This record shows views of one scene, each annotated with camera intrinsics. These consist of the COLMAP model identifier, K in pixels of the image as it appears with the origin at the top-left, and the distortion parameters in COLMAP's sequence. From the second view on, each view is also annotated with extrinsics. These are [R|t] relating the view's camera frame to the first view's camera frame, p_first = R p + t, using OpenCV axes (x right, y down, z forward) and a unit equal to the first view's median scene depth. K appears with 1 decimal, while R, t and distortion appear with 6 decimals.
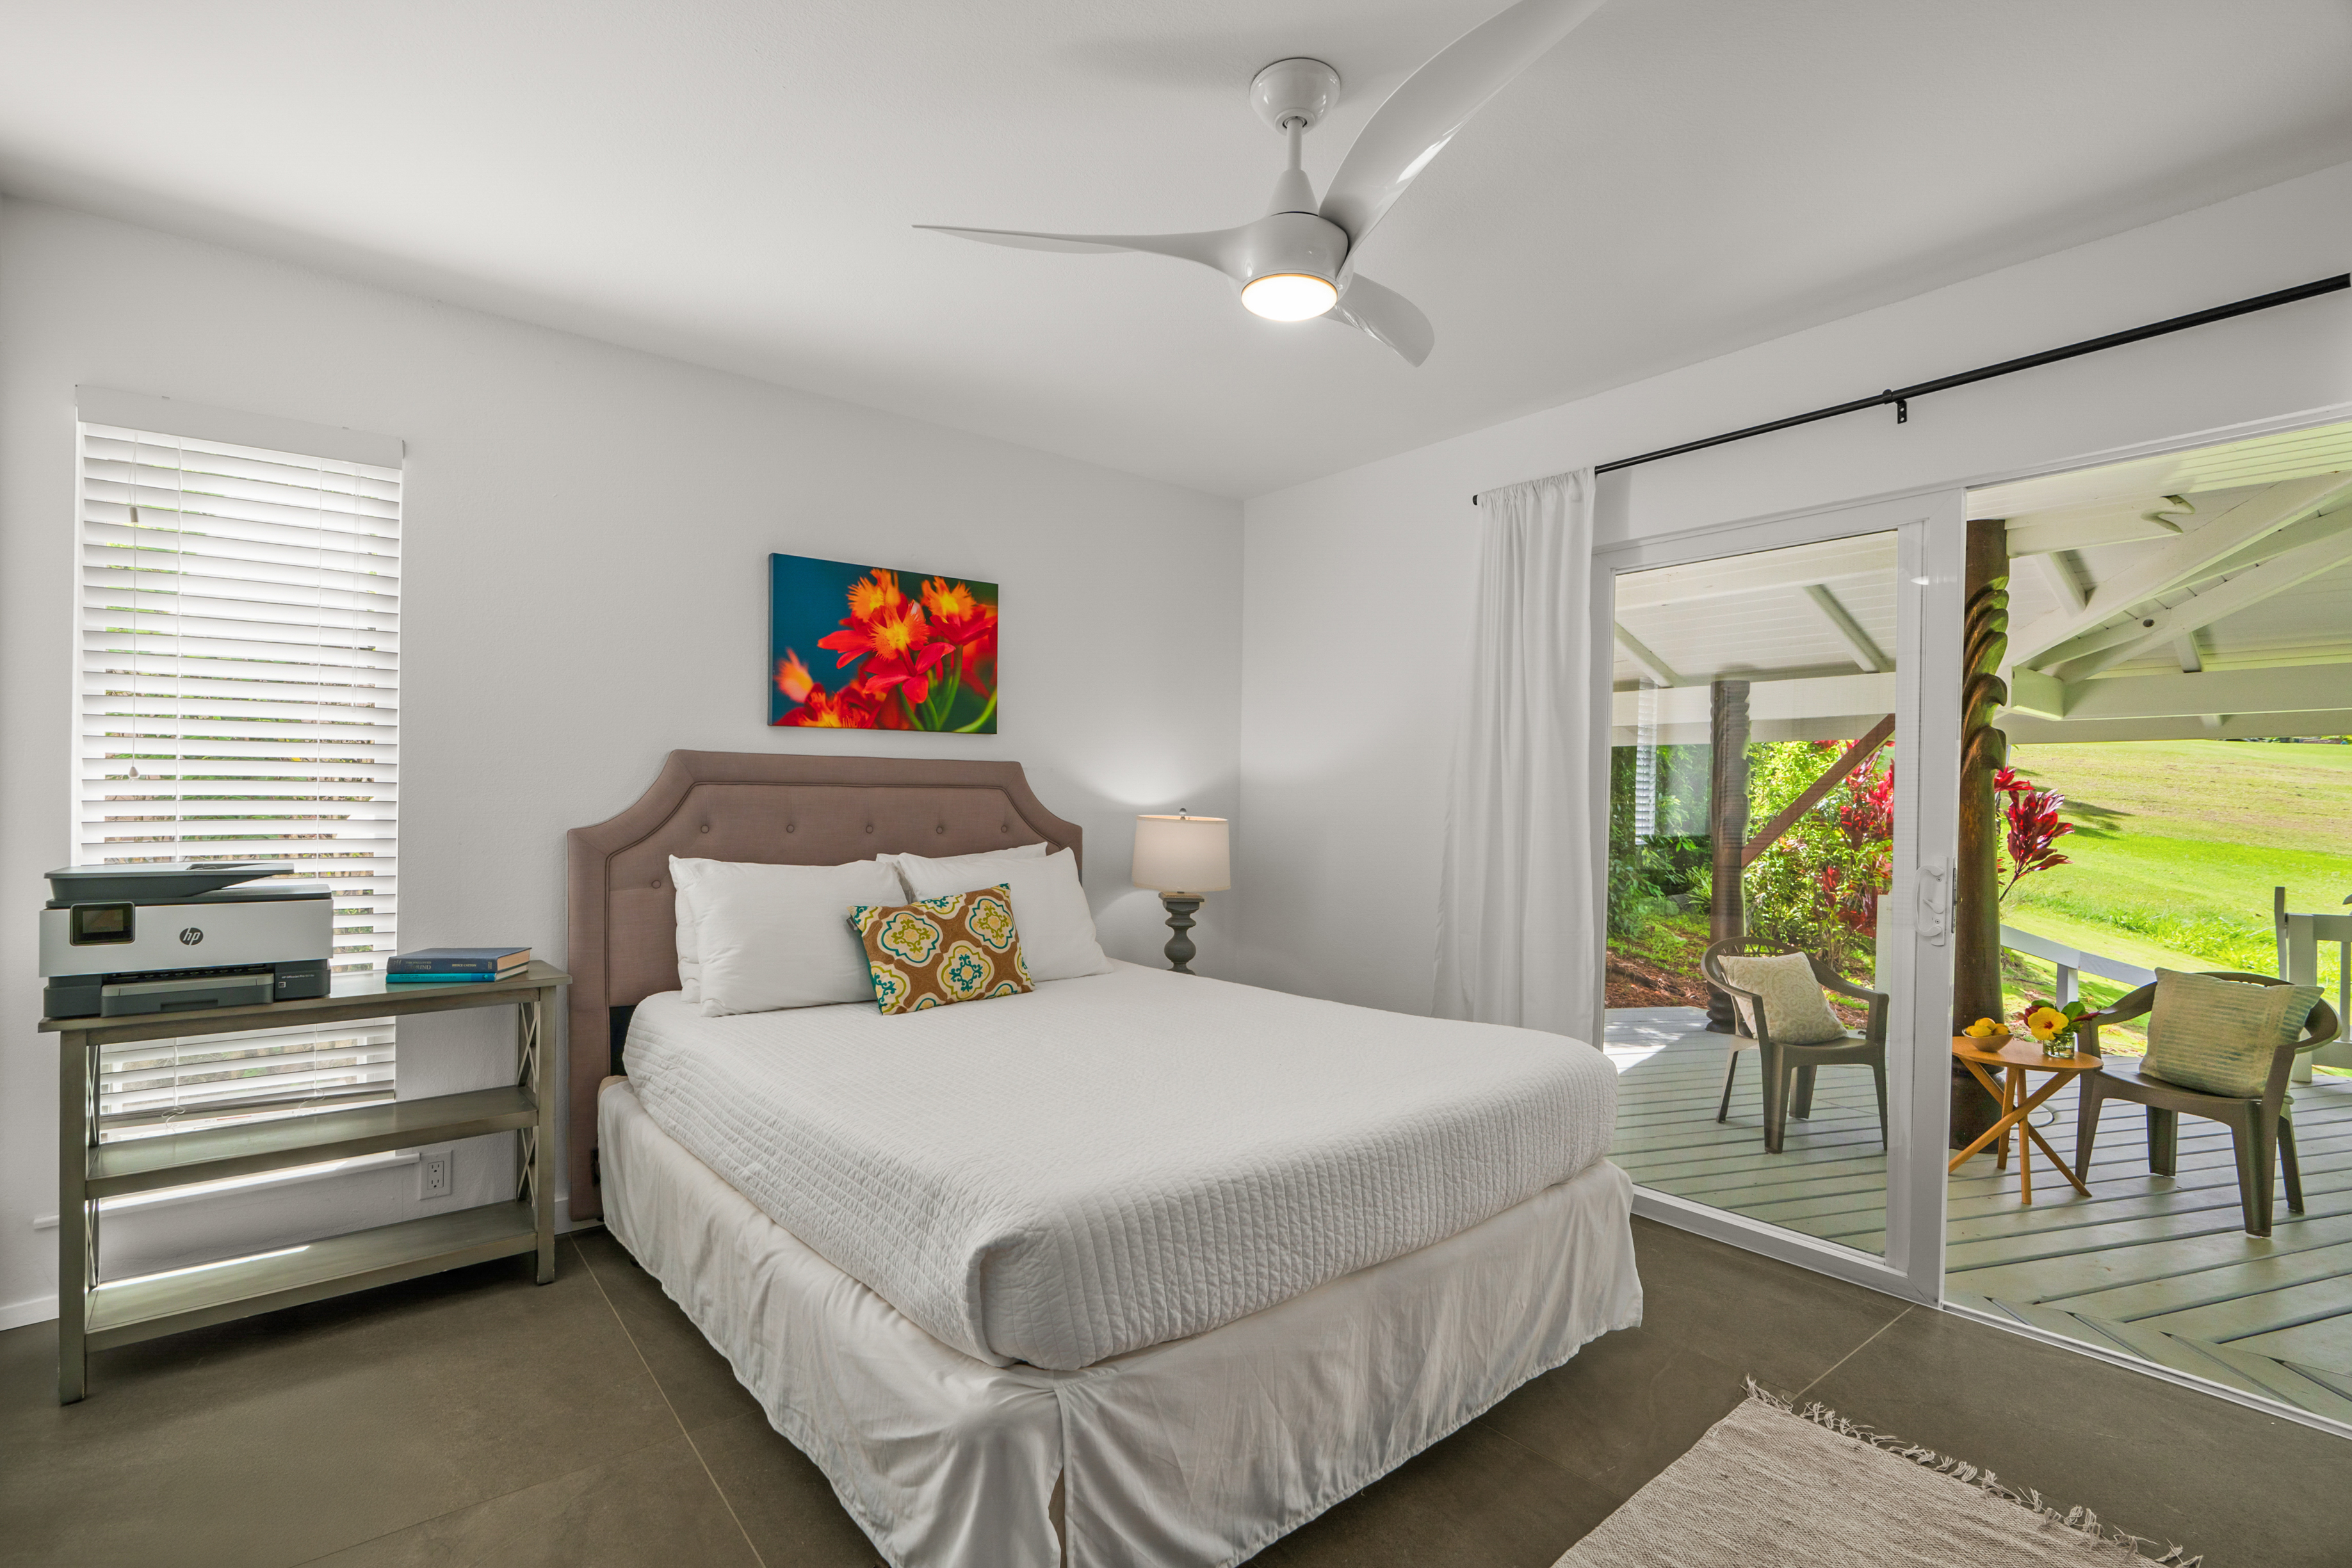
lens RADIAL K [[1077.8, 0, 1168.2], [0, 1077.8, 802.0], [0, 0, 1]] dist [-0.002488, -0.000124]
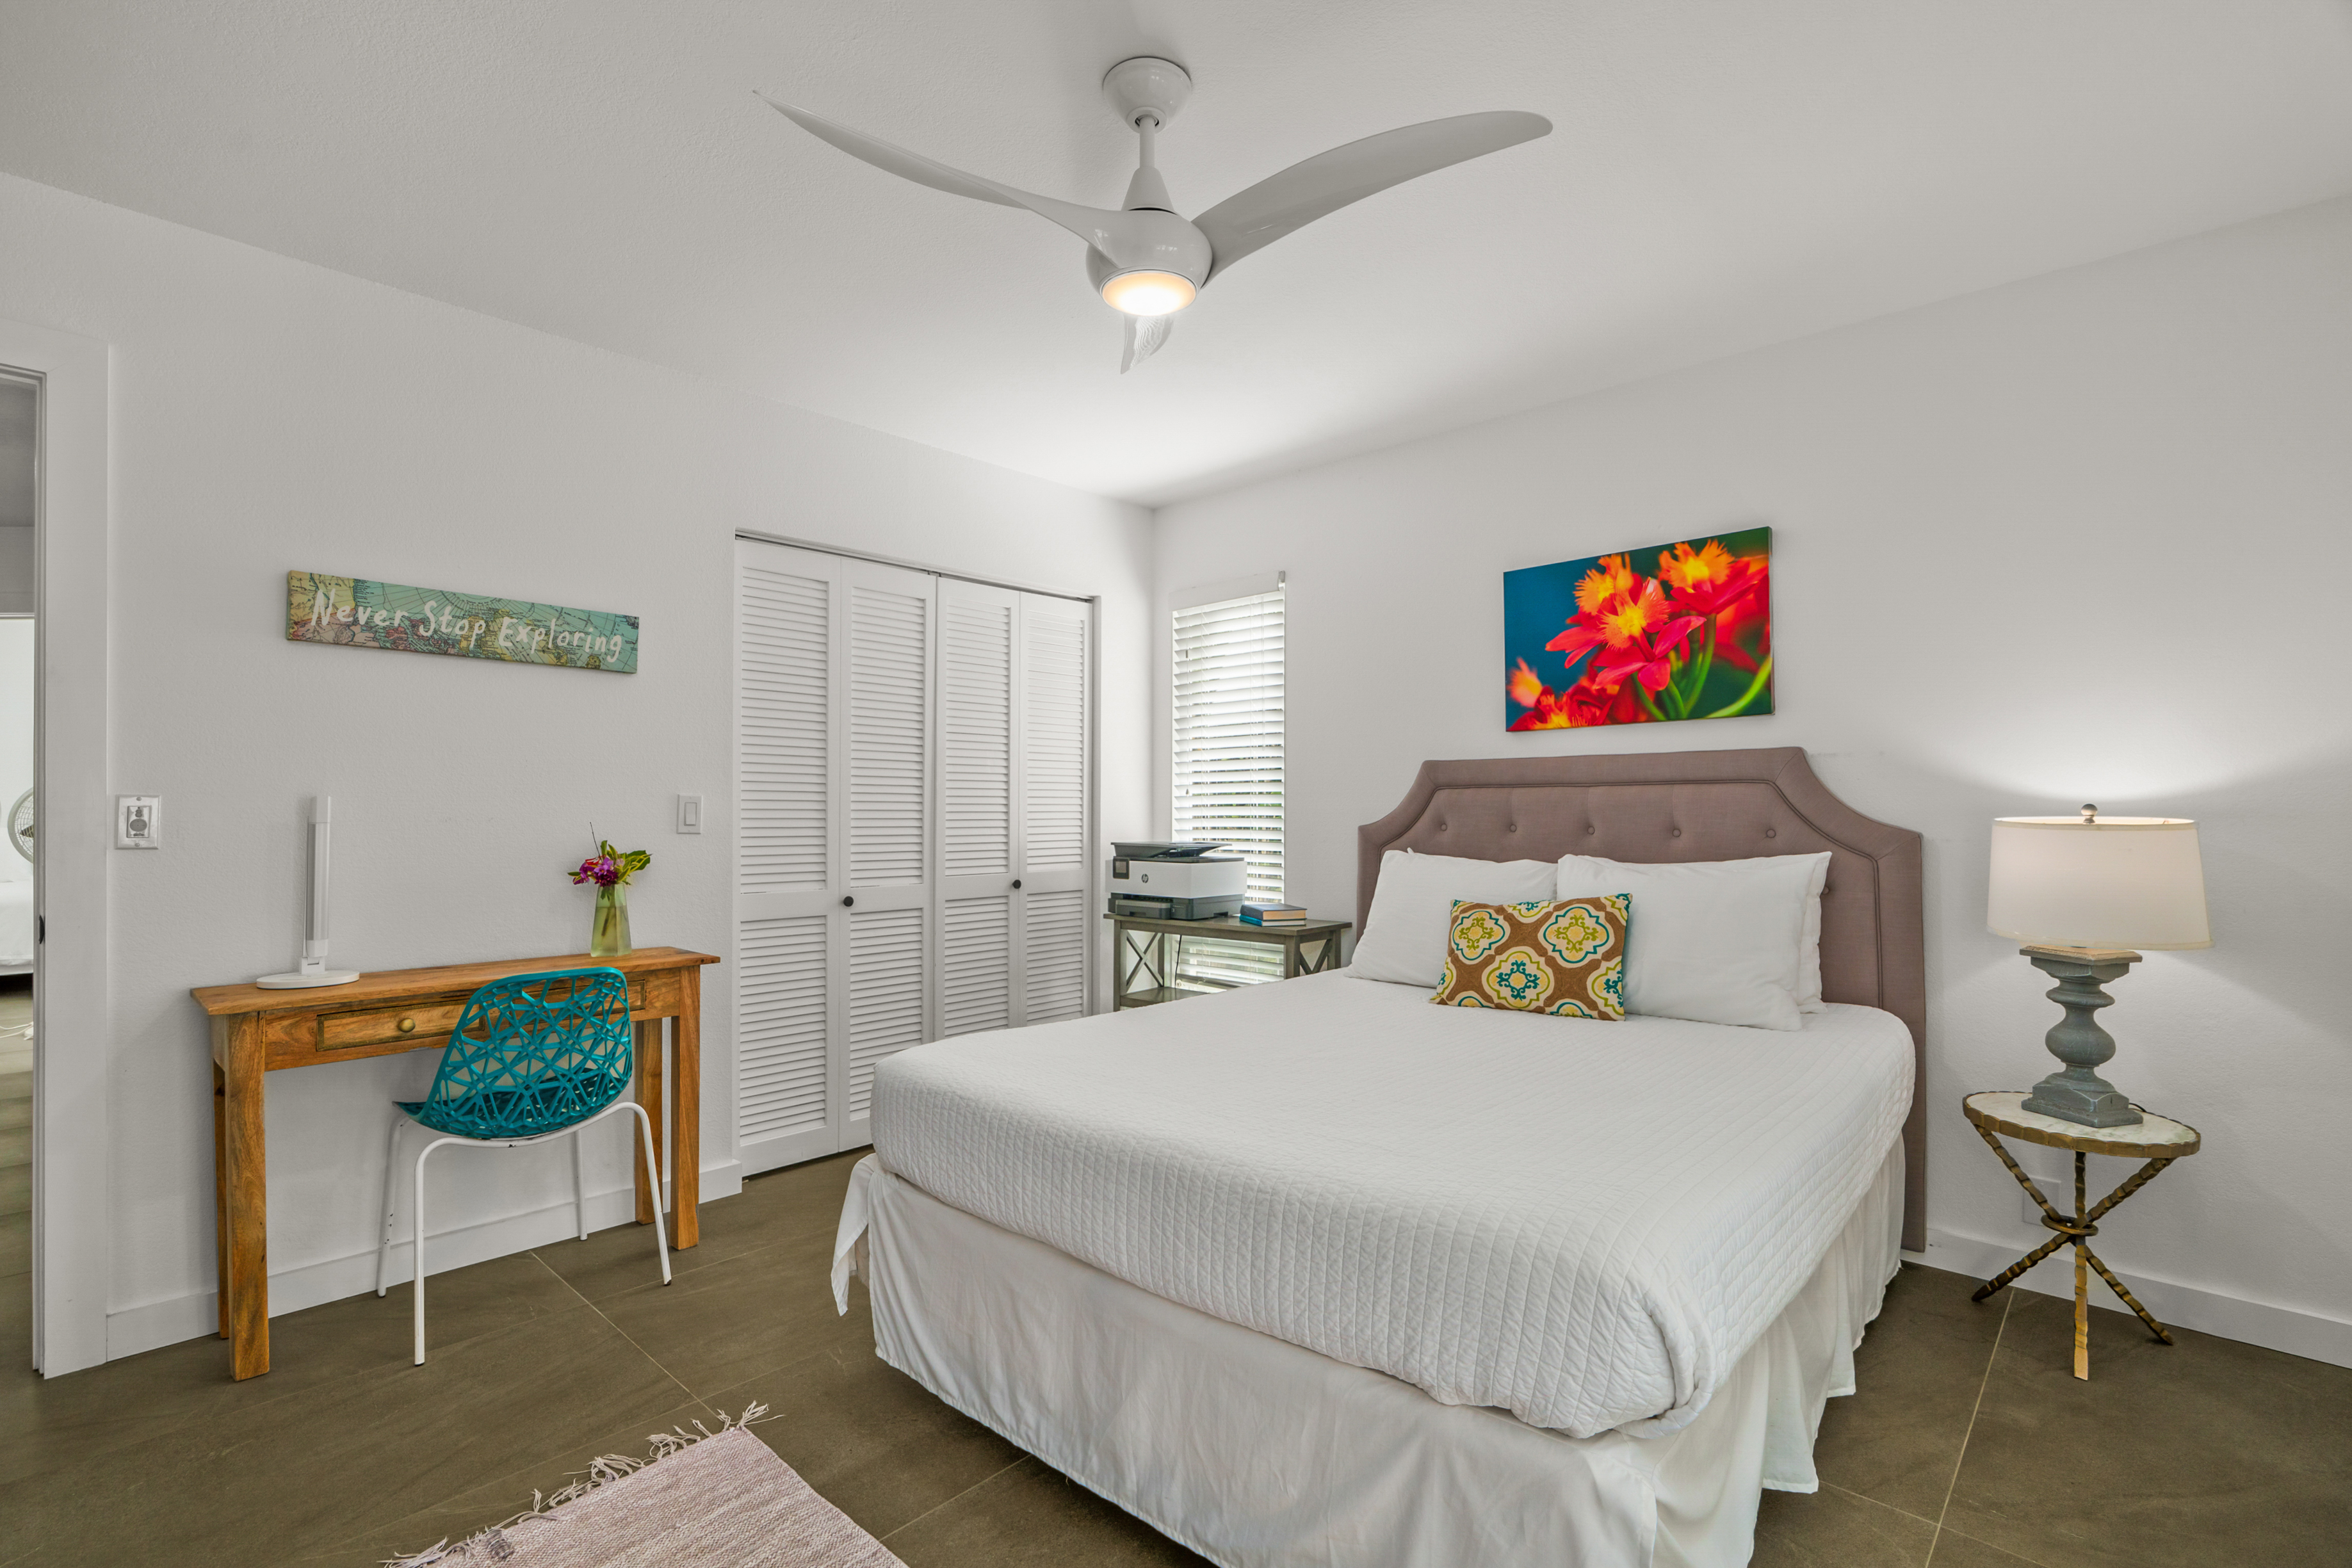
lens RADIAL K [[1080.6, 0, 1167.7], [0, 1080.6, 794.2], [0, 0, 1]] dist [-0.001744, -0.000138]
pose [[0.142012, -0.024481, -0.989562, 0.629060], [0.004035, 0.999700, -0.024153, 0.015054], [0.989857, -0.000563, 0.142068, 0.496760]]
